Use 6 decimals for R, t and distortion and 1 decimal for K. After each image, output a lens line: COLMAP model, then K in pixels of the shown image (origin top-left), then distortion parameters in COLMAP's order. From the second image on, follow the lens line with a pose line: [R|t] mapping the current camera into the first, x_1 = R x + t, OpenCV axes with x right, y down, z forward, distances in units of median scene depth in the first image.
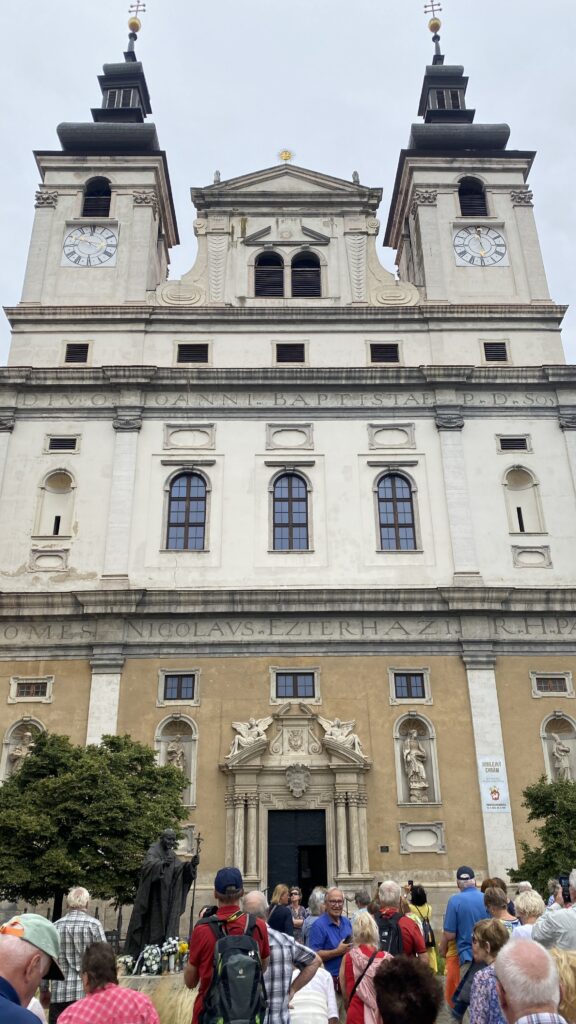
lens RADIAL K [[763.8, 0, 286.6], [0, 763.8, 509.3], [0, 0, 1]] dist [0.058306, -0.005092]
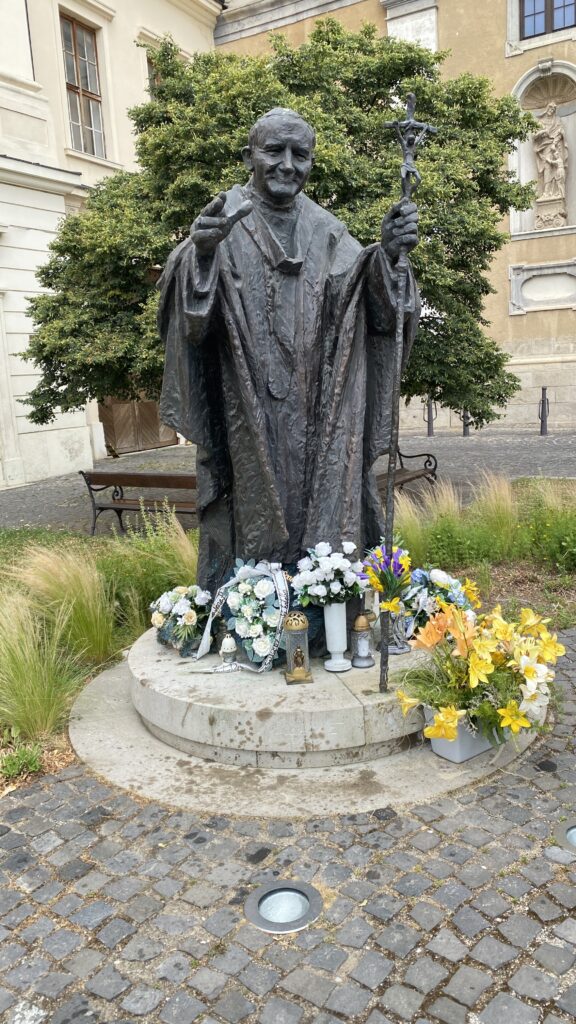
lens RADIAL K [[763.8, 0, 284.8], [0, 763.8, 509.7], [0, 0, 1]] dist [0.058306, -0.005092]
pose [[0.870194, 0.038770, -0.491182, -0.044008], [0.268109, 0.799125, 0.538067, 0.414410], [0.413377, -0.599913, 0.684999, 0.844248]]
